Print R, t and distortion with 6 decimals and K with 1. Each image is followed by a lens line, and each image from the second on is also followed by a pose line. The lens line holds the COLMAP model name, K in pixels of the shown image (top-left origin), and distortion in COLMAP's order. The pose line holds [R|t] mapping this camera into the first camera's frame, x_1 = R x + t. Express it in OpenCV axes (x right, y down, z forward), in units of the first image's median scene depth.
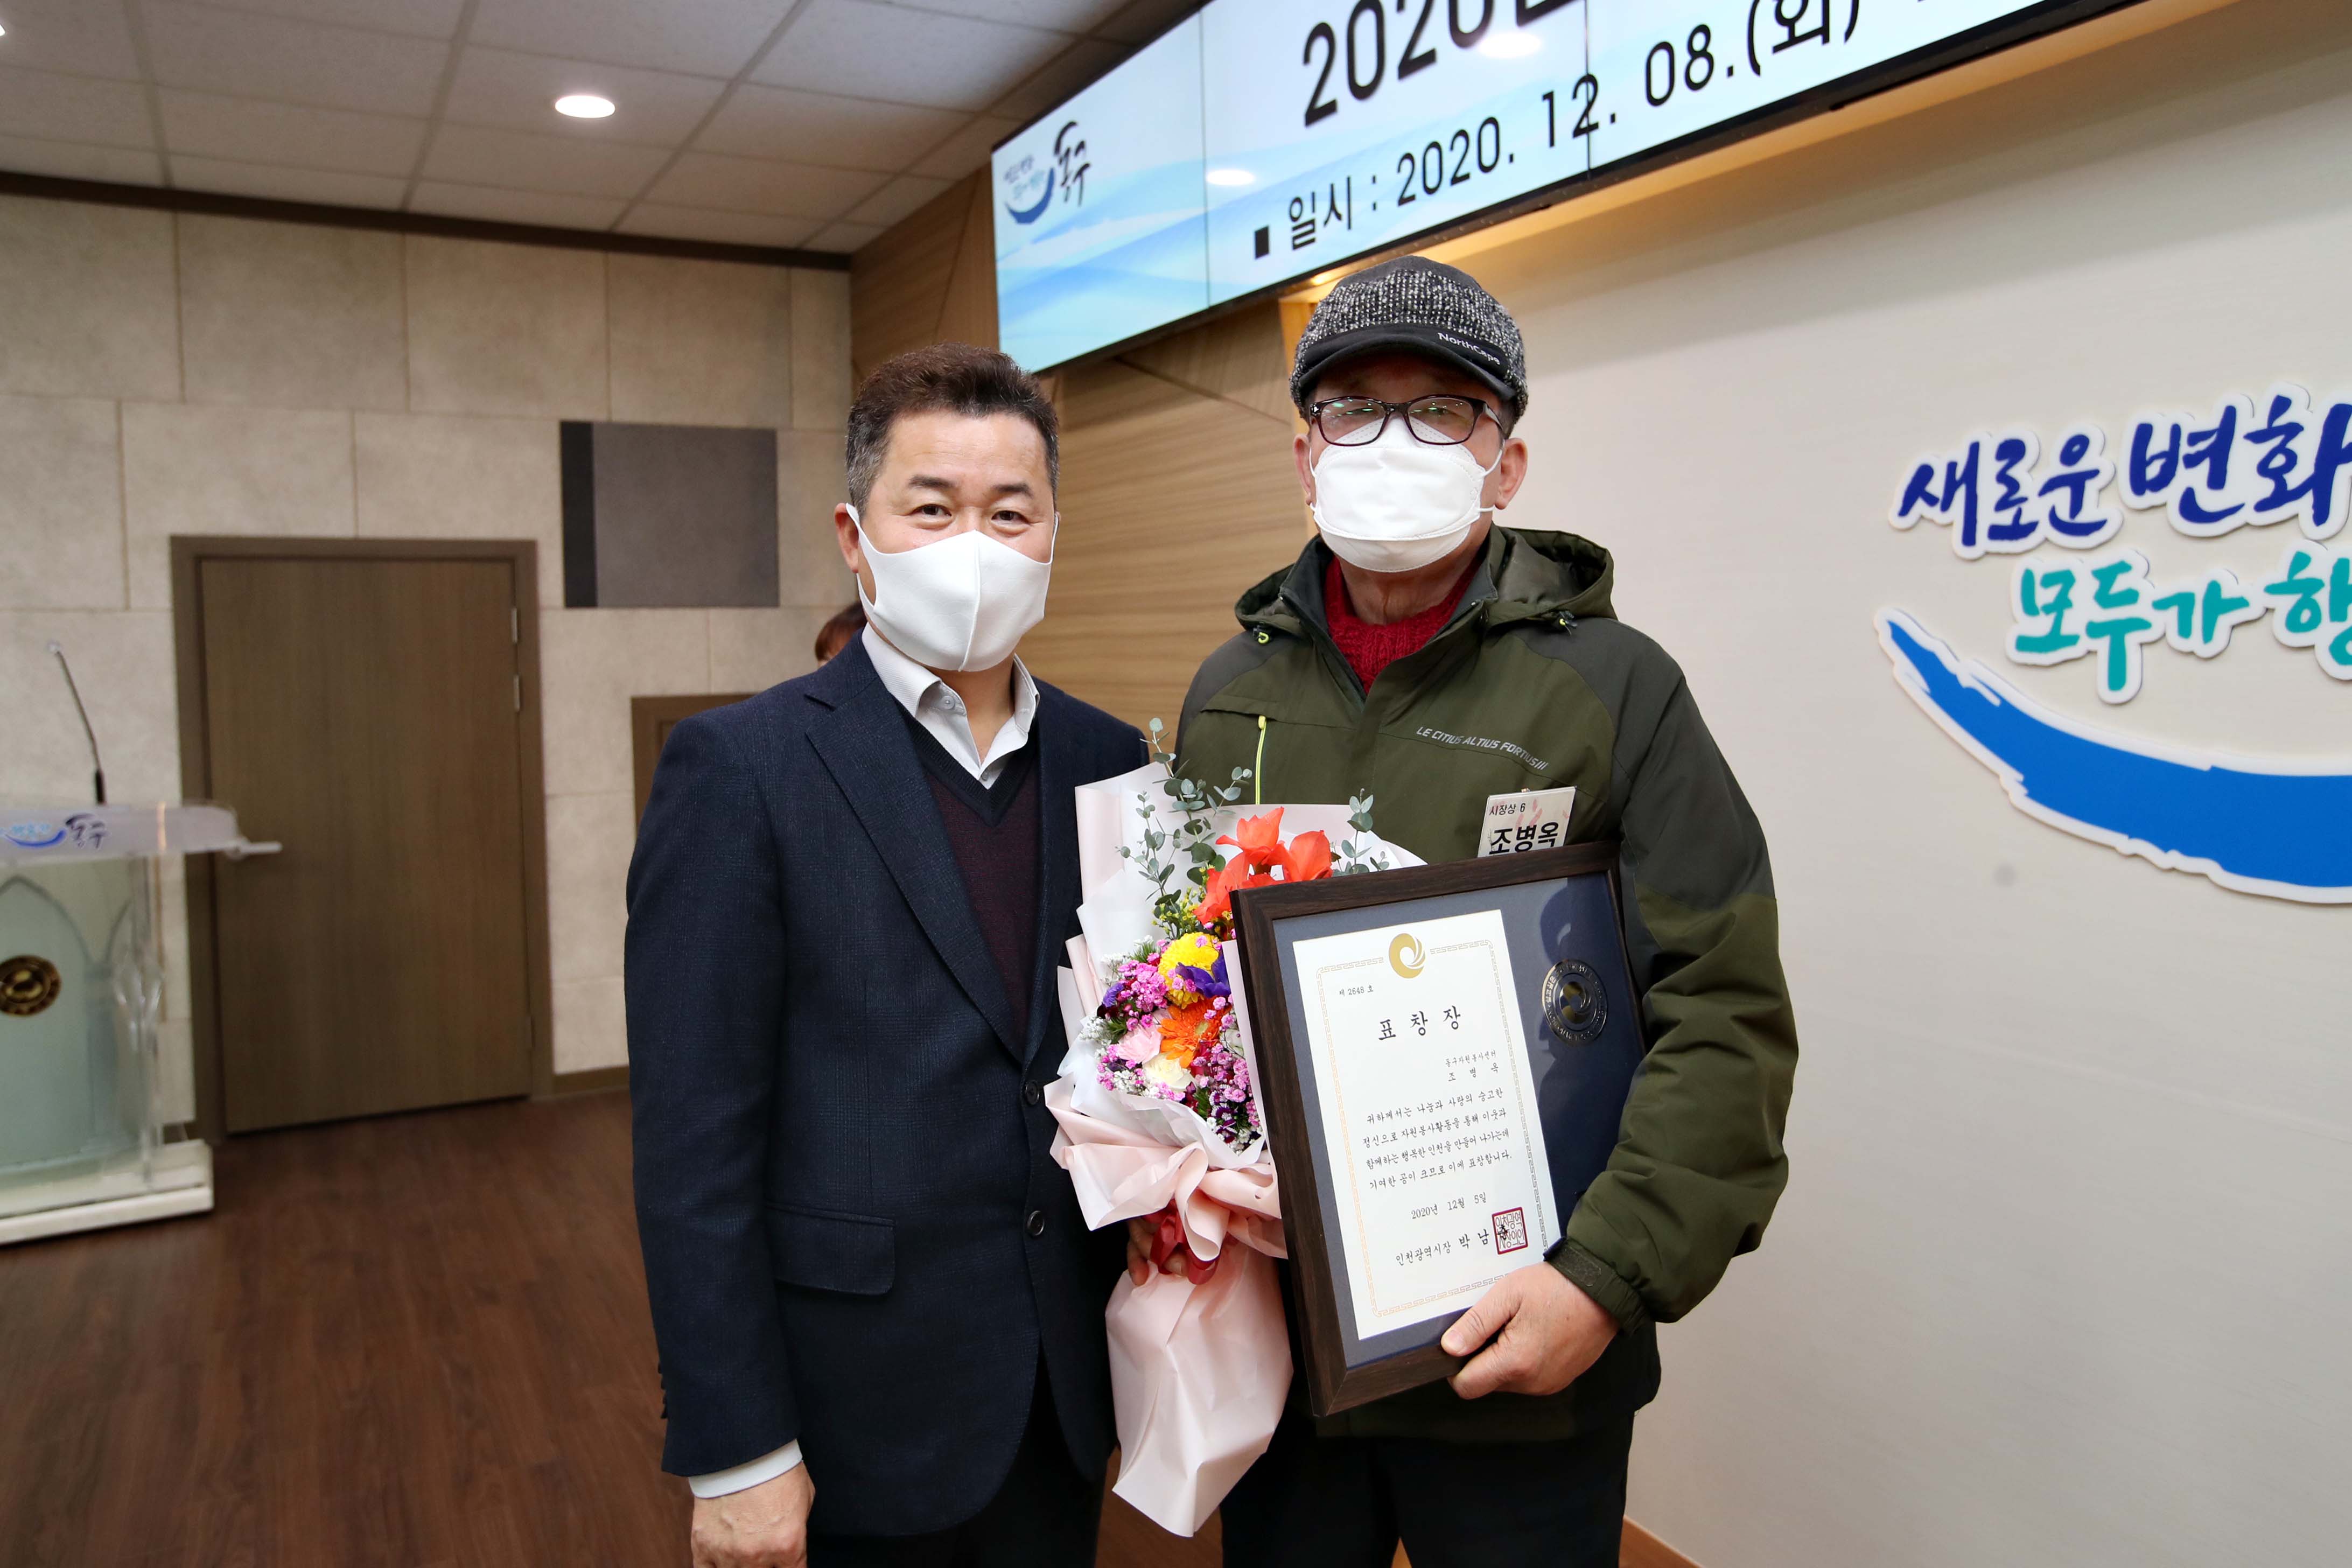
lens RADIAL K [[1711.6, 0, 1165.6], [0, 1711.6, 727.3], [0, 0, 1]] dist [-0.036758, 0.062853]
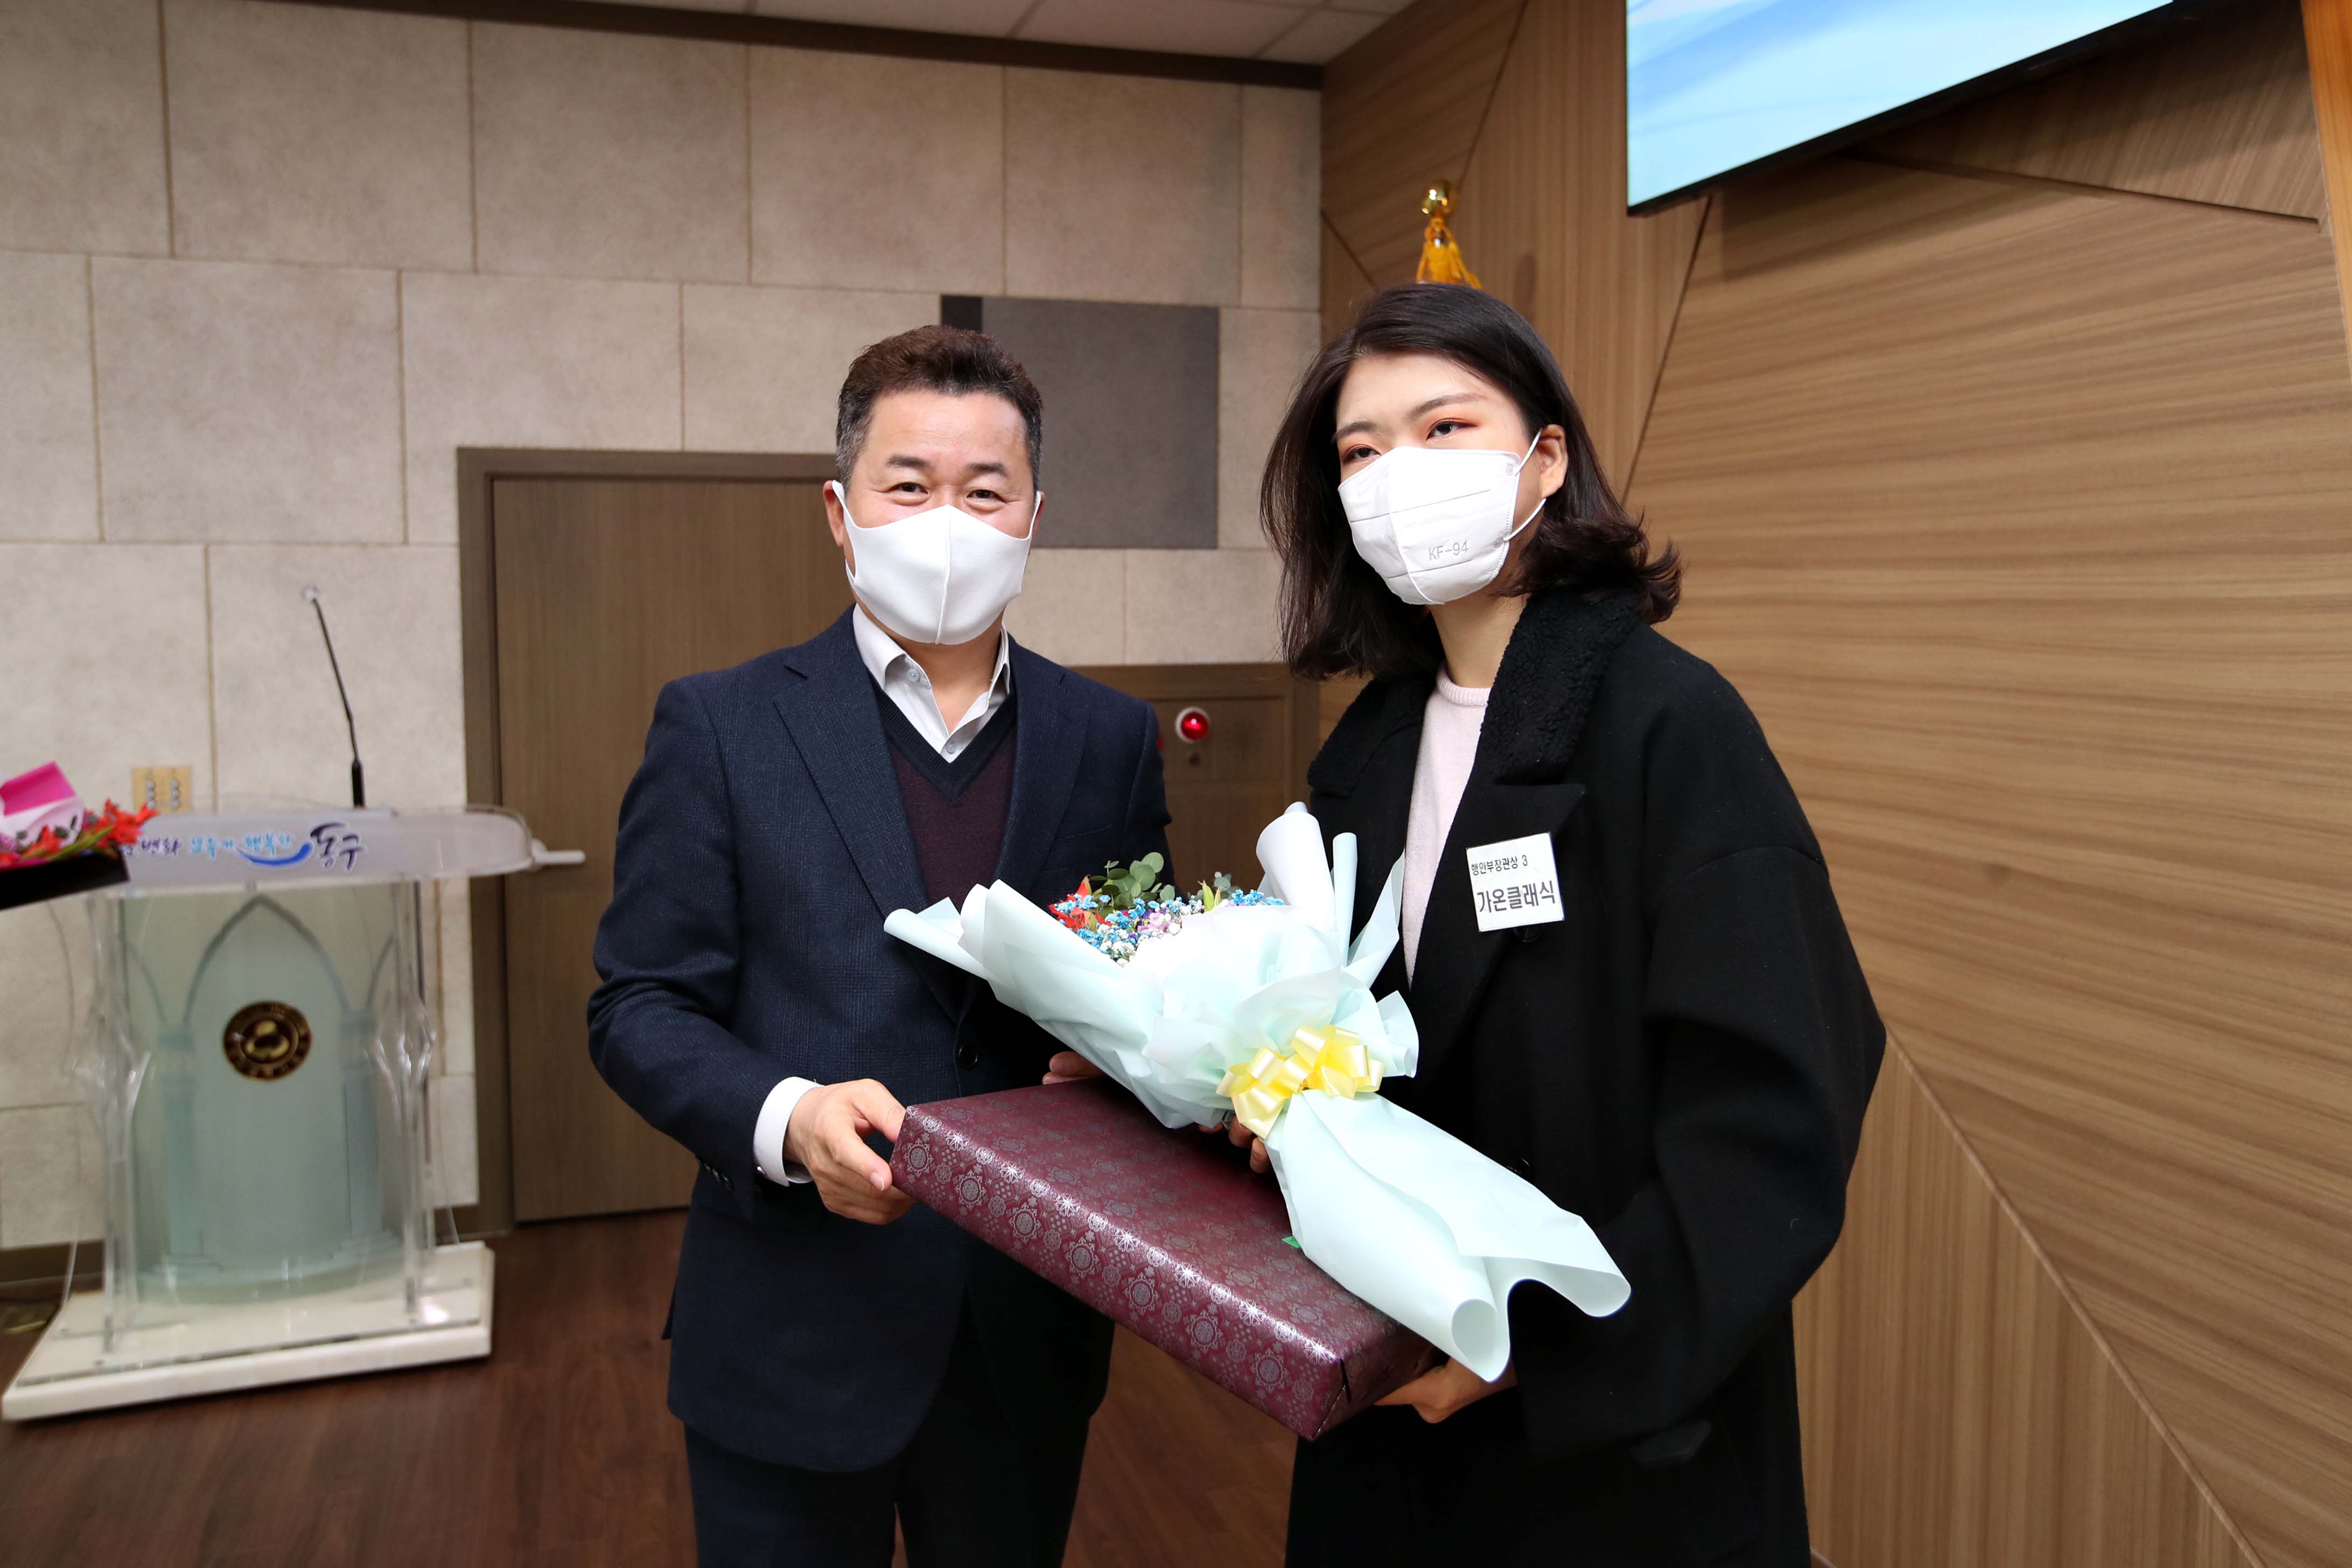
lens RADIAL K [[1821.1, 0, 1148.6], [0, 1821.1, 722.2], [0, 0, 1]] dist [-0.031798, 0.072187]
pose [[0.981833, 0.028044, -0.187662, -0.127721], [-0.023250, 0.999346, 0.027699, -0.019613], [0.188316, -0.022832, 0.981843, 0.264766]]
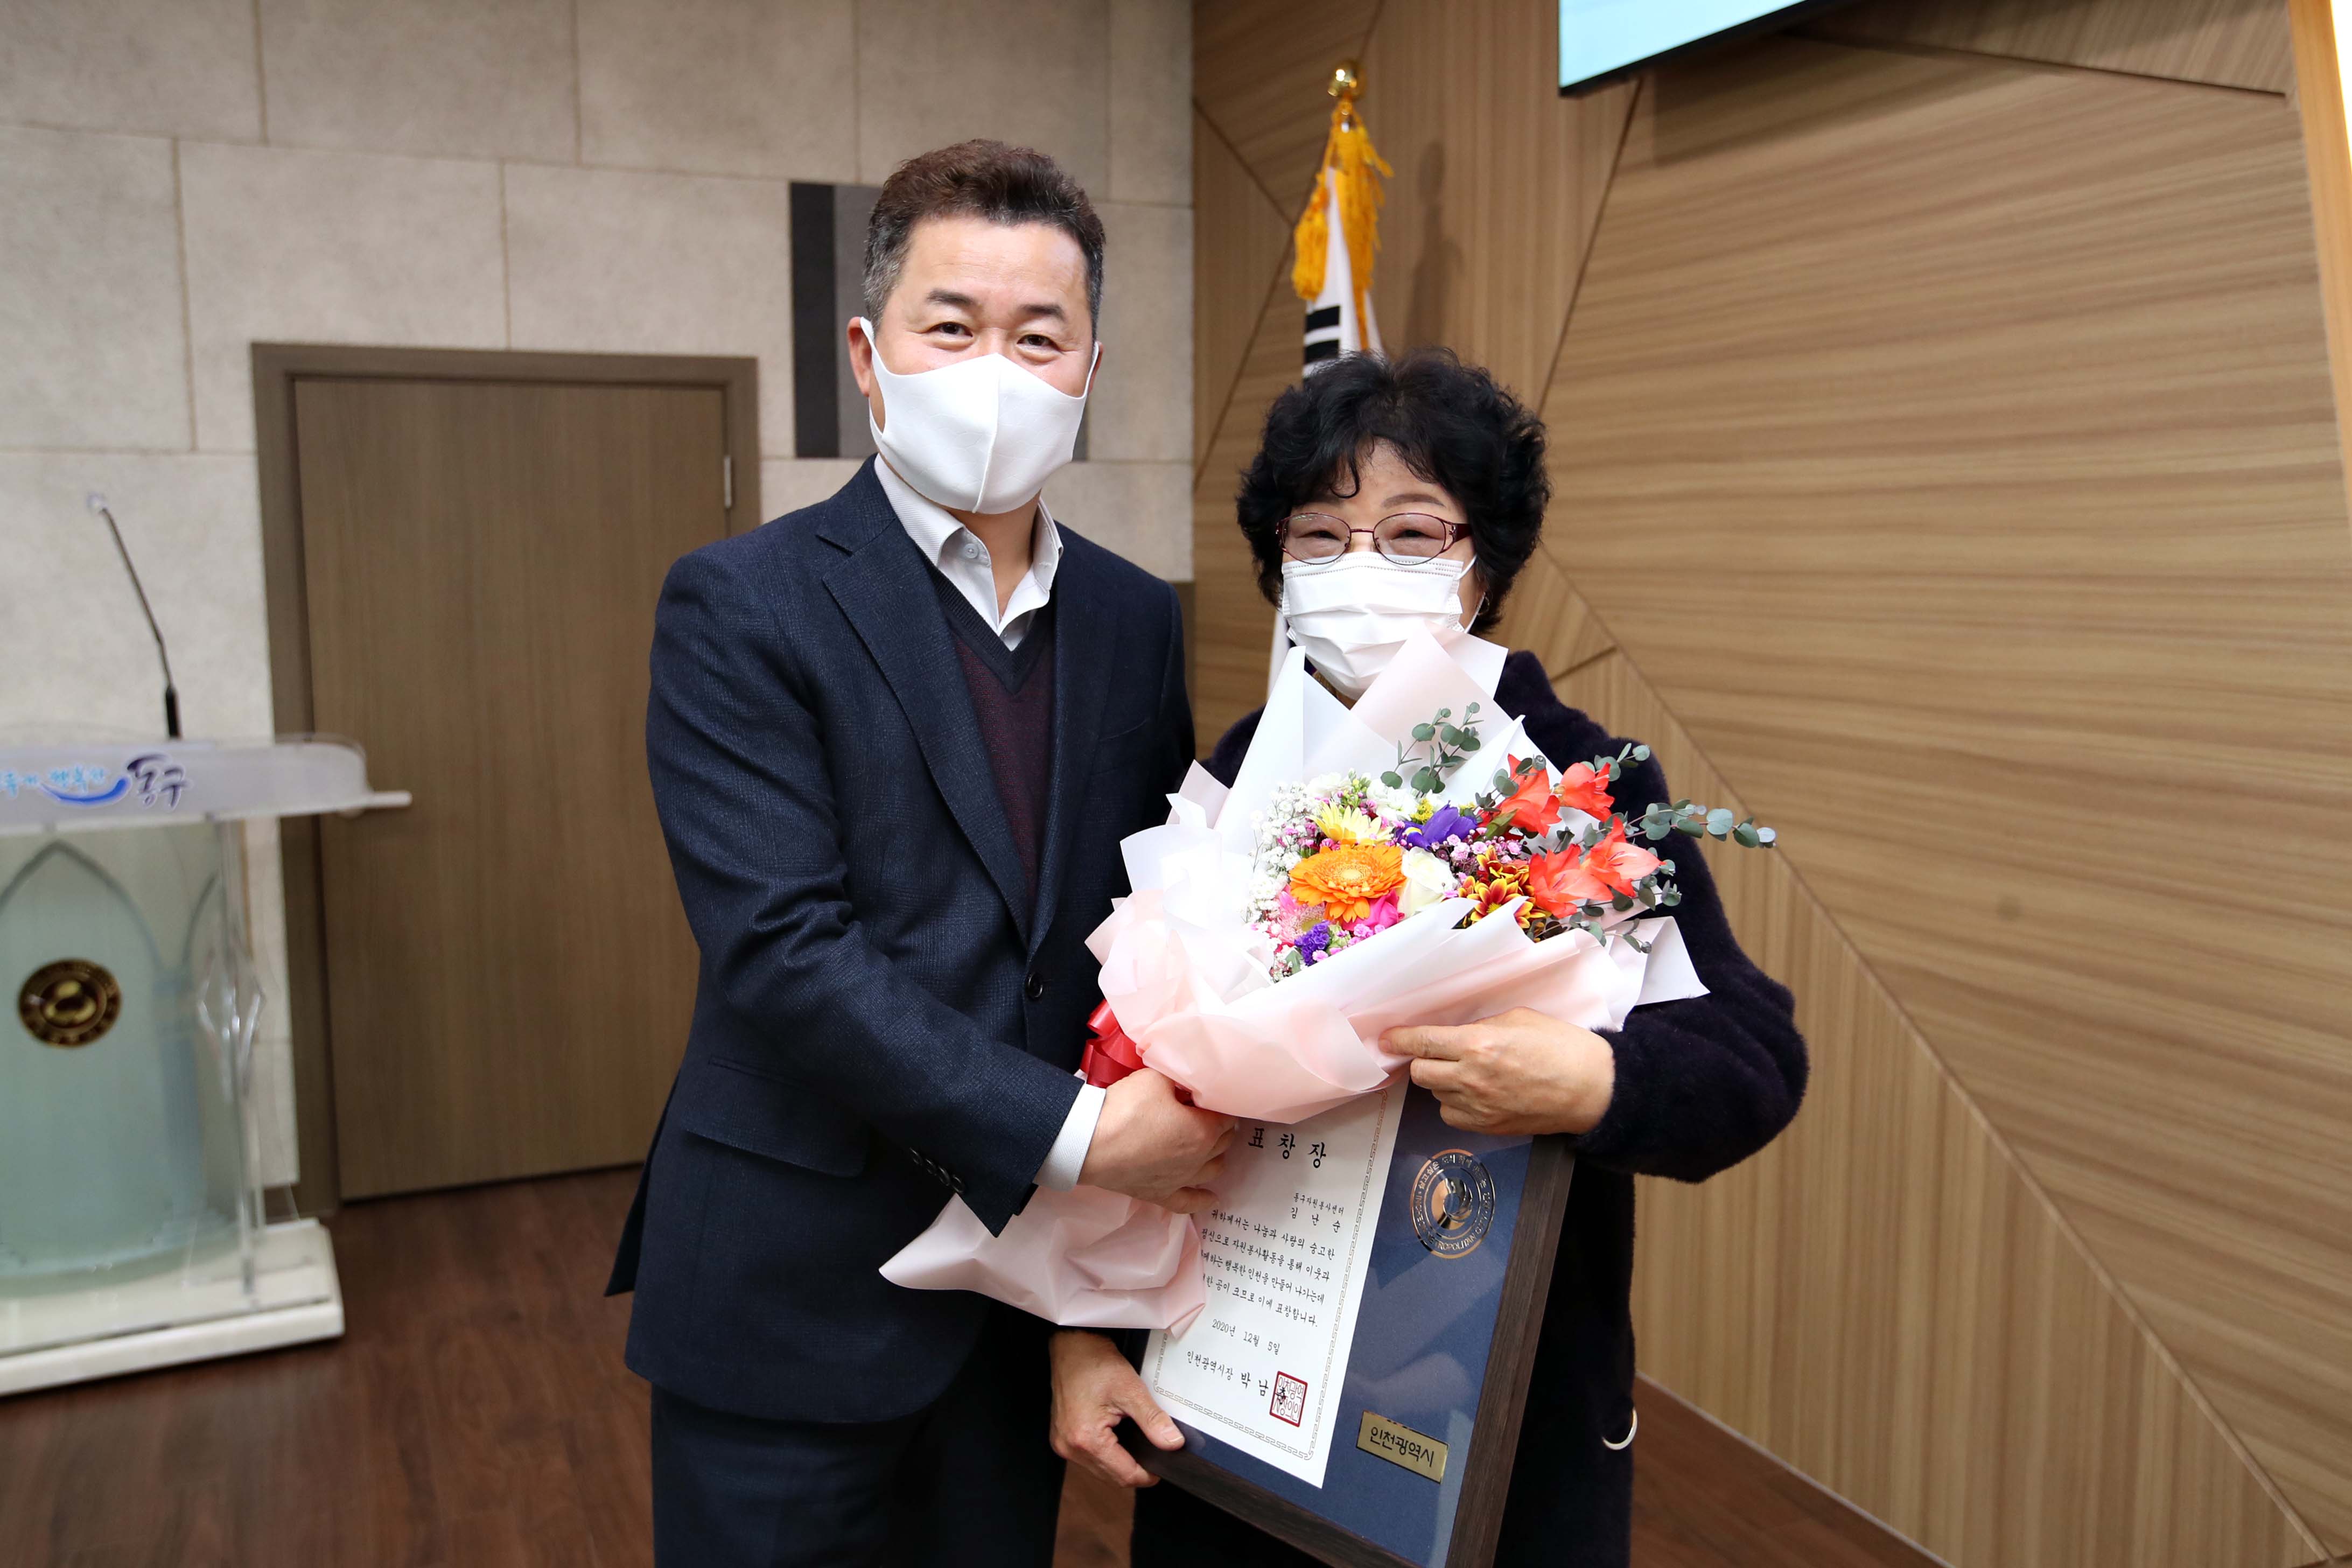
lens RADIAL K [[1958.6, 0, 1144.1], [0, 1958.6, 766.0], [0, 0, 1]] dist [-0.027513, 0.085951]
pose [[0.997436, 0.017431, -0.069404, -0.177016], [-0.012672, 0.997575, 0.068431, -0.001075], [0.070428, -0.067376, 0.995239, 0.242312]]
